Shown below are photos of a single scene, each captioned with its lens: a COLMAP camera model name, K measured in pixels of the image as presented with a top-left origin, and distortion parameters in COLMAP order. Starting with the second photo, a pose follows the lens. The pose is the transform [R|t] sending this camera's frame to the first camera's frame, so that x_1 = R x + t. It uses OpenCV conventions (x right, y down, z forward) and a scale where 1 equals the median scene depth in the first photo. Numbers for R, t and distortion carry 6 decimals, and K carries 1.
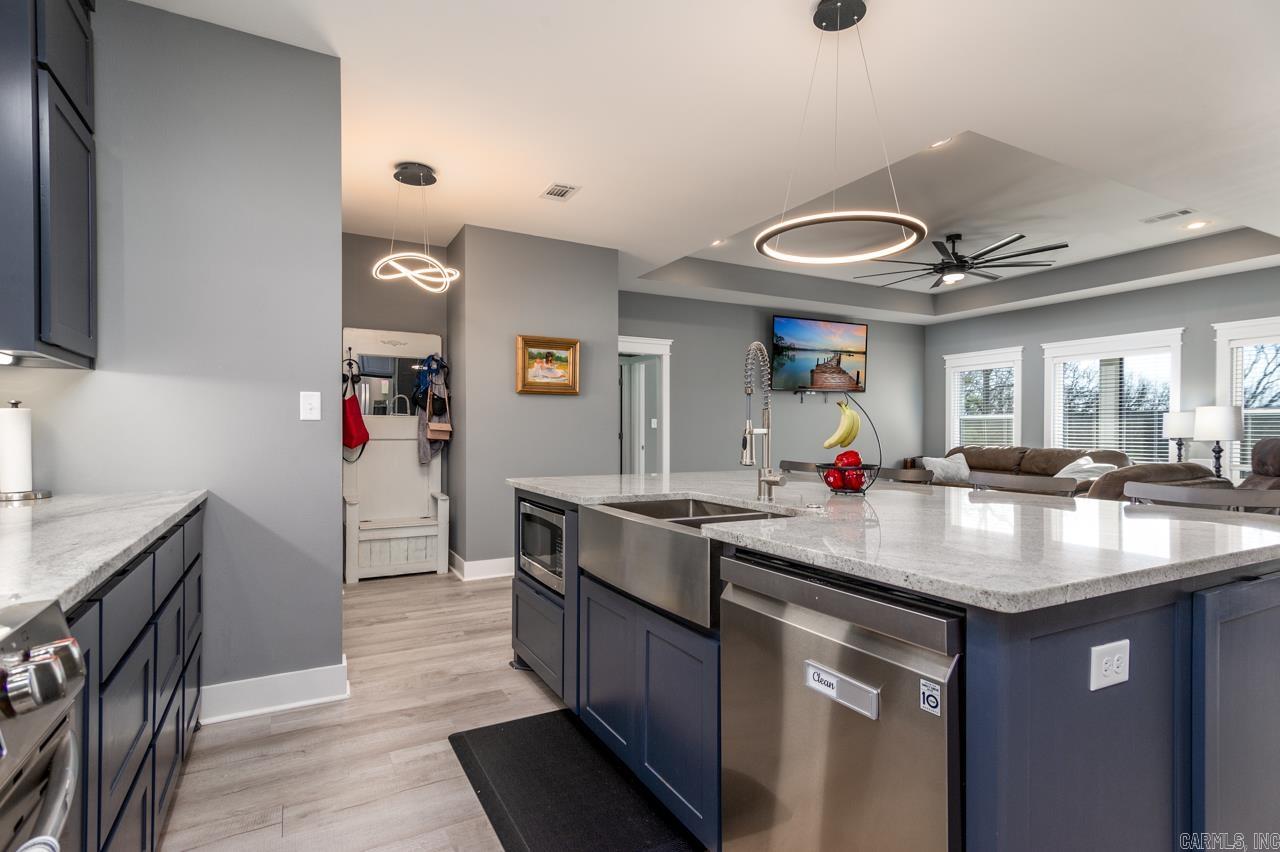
lens RADIAL K [[642.4, 0, 606.2], [0, 642.4, 431.9], [0, 0, 1]] dist [-0.001534, -0.000236]
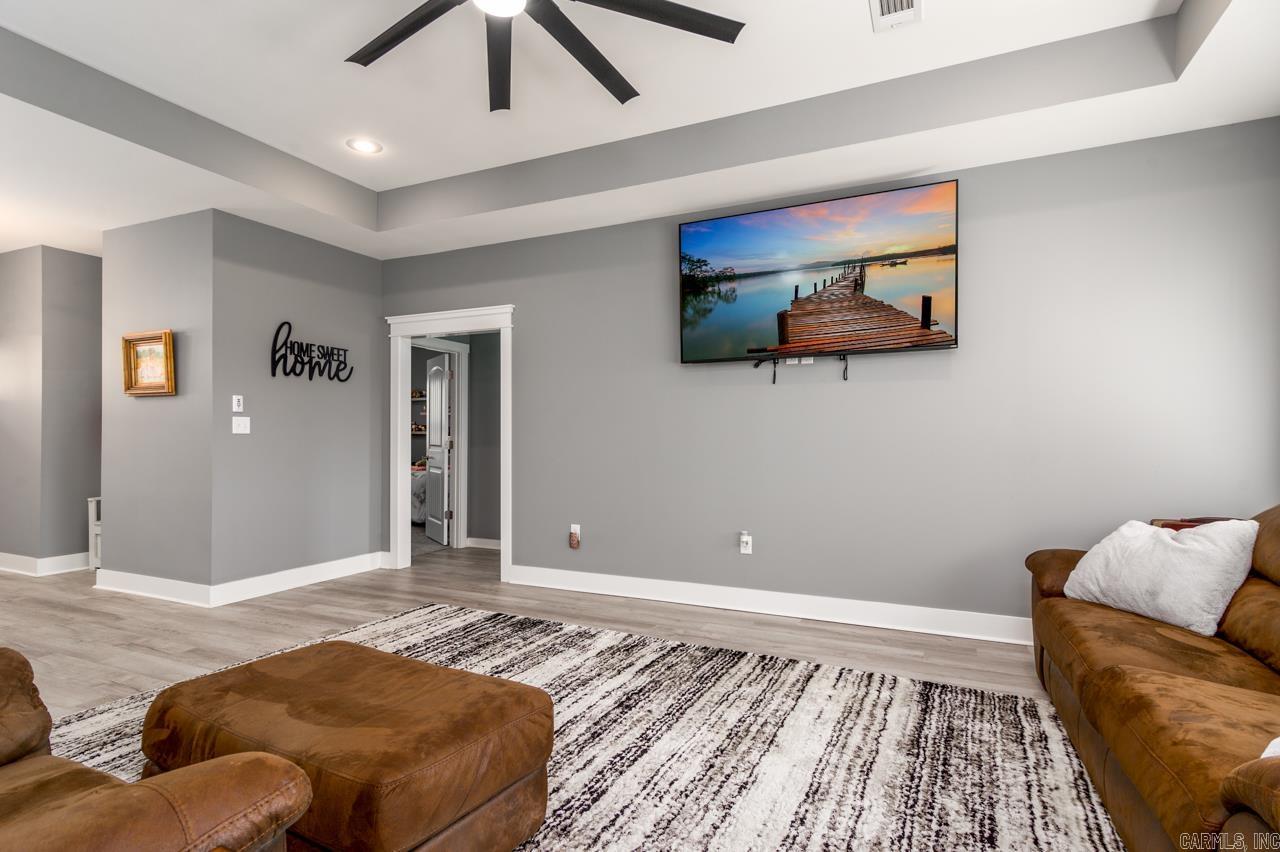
lens RADIAL K [[634.3, 0, 633.7], [0, 634.3, 424.9], [0, 0, 1]] dist [0.003054, 0.001068]
pose [[0.611708, -0.012664, -0.790982, 0.632714], [-0.002637, 0.999834, -0.018048, -0.003358], [0.791079, 0.013126, 0.611573, 0.626777]]
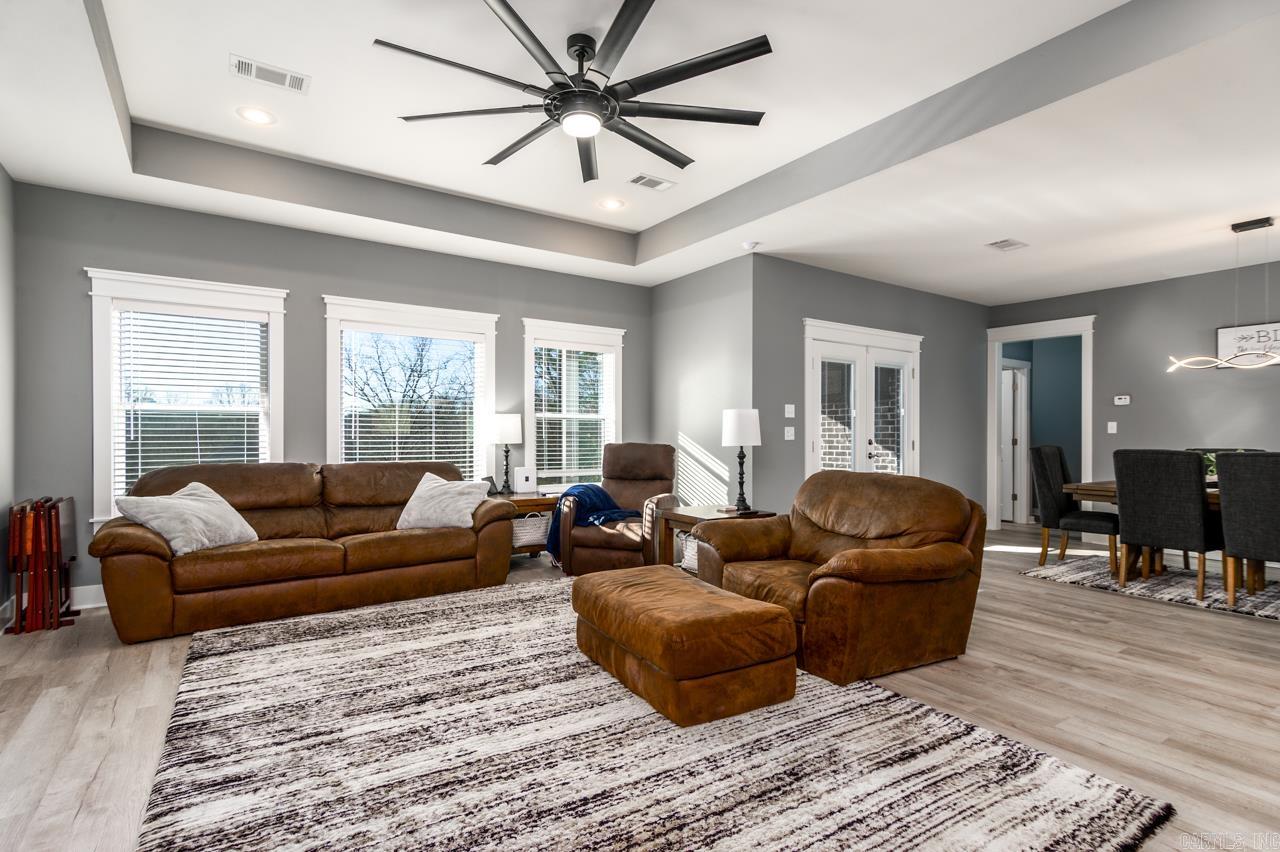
lens RADIAL K [[615.7, 0, 640.5], [0, 615.7, 441.6], [0, 0, 1]] dist [0.026341, 0.000651]
pose [[-0.118156, -0.015184, 0.992879, 0.048232], [-0.002406, 0.999885, 0.015004, -0.005319], [-0.992992, -0.000616, -0.118179, 0.746598]]
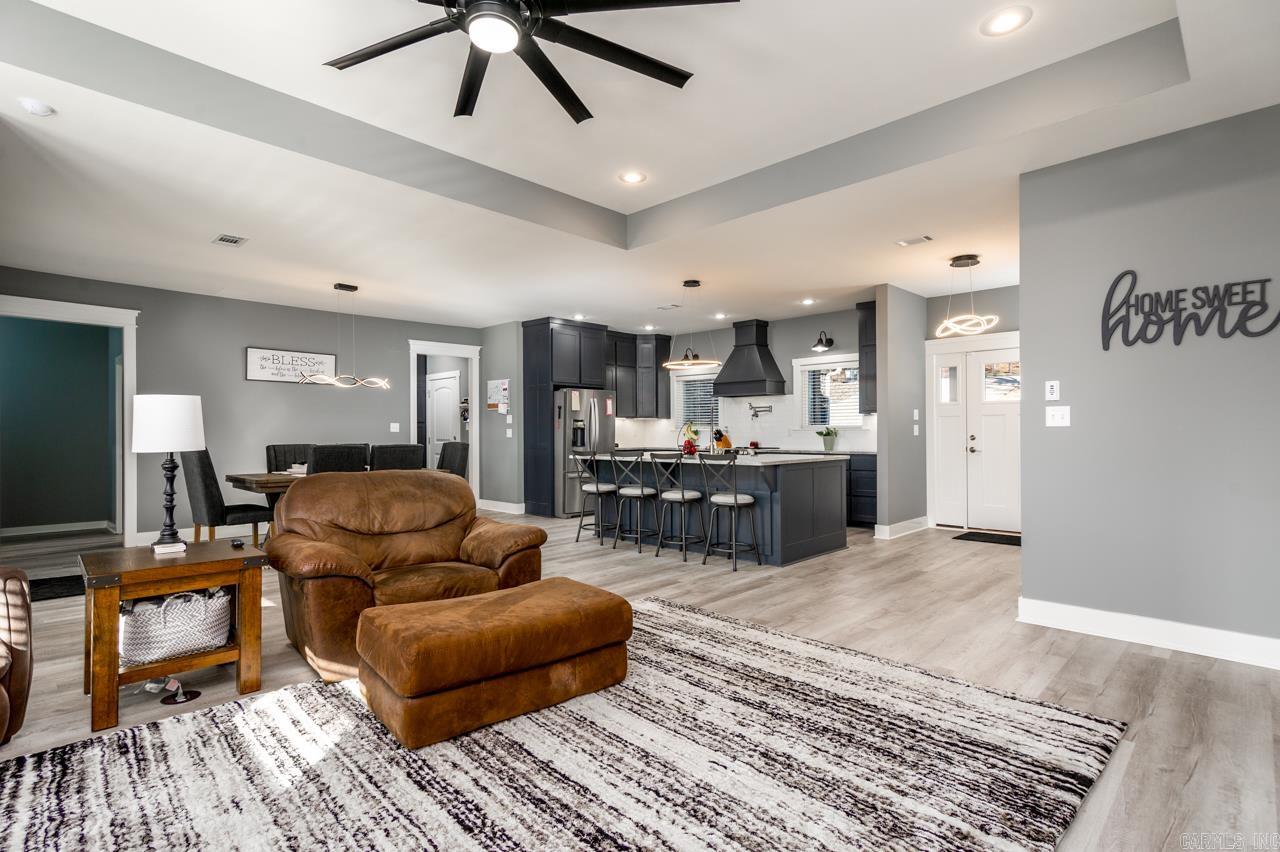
lens RADIAL K [[648.2, 0, 631.9], [0, 648.2, 428.8], [0, 0, 1]] dist [0.018542, 0.000154]
pose [[-0.953323, 0.004735, -0.301915, 0.430614], [0.006571, 0.999966, -0.005067, -0.002796], [0.301881, -0.006814, -0.953321, 1.030582]]
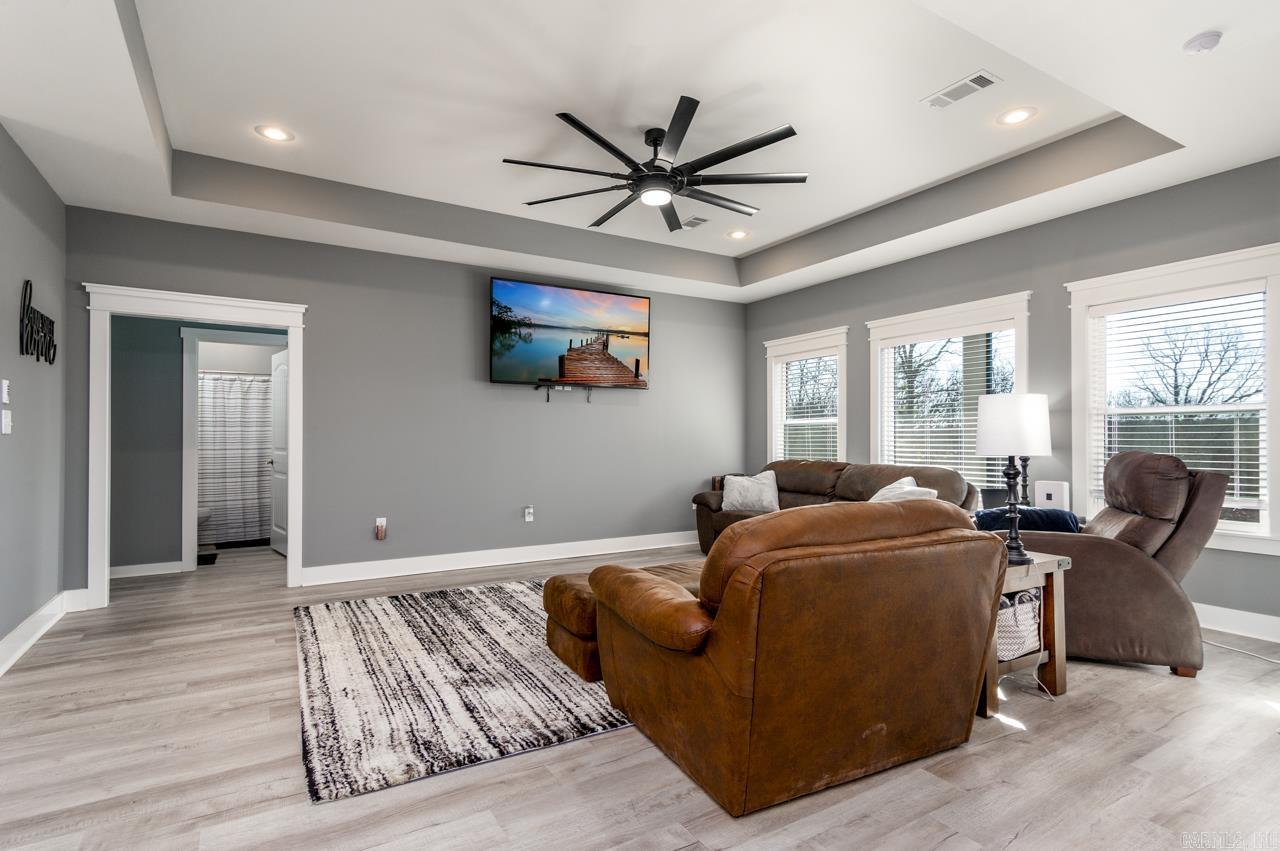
lens RADIAL K [[648.2, 0, 631.9], [0, 648.2, 428.3], [0, 0, 1]] dist [0.018542, 0.000154]
pose [[0.997730, 0.001614, 0.067328, 0.353363], [-0.000091, 0.999744, -0.022615, 0.001574], [-0.067347, 0.022557, 0.997475, 0.274431]]
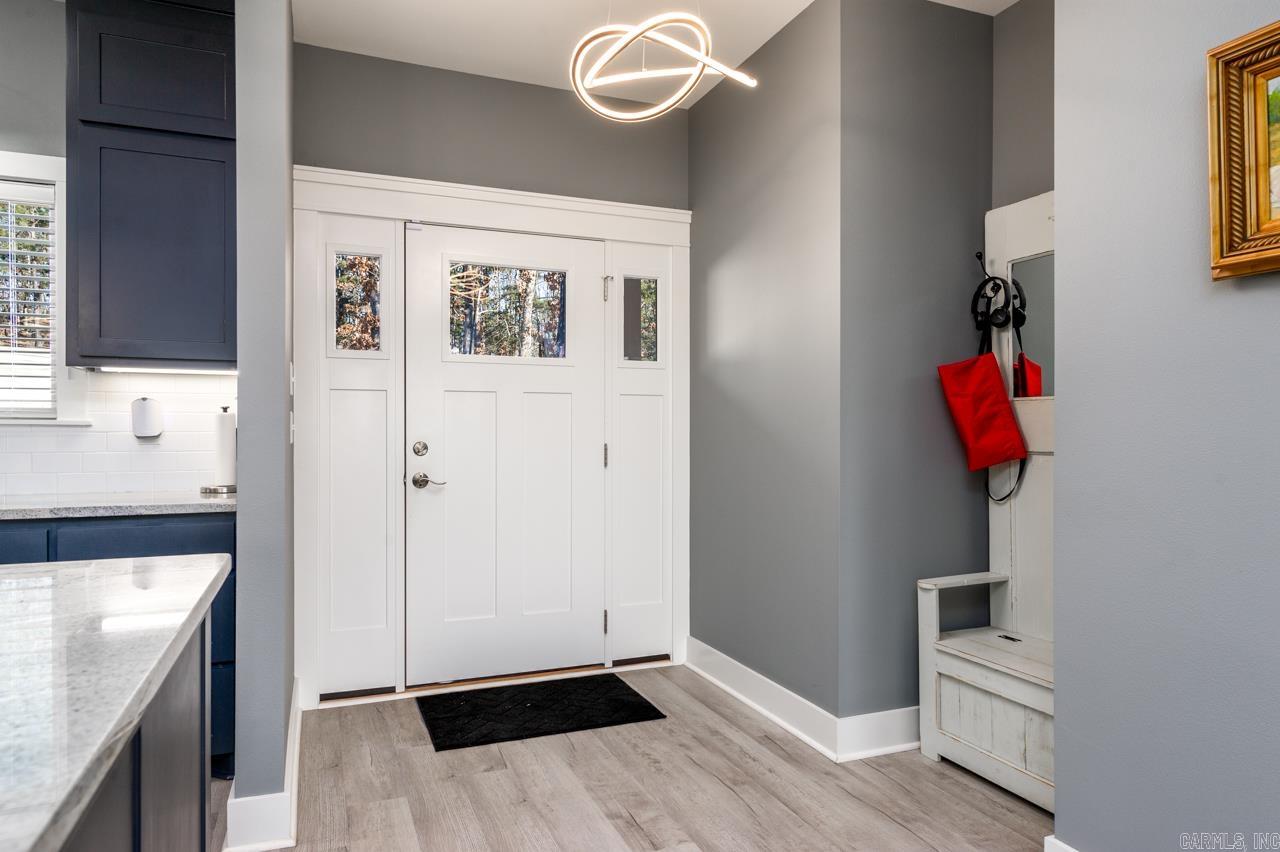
lens RADIAL K [[785.4, 0, 641.7], [0, 785.4, 432.8], [0, 0, 1]] dist [0.004475, 0.000944]
pose [[-0.083268, 0.000886, -0.996527, 0.106541], [-0.000343, 1.000000, 0.000917, -0.000750], [0.996527, 0.000418, -0.083267, 0.463290]]
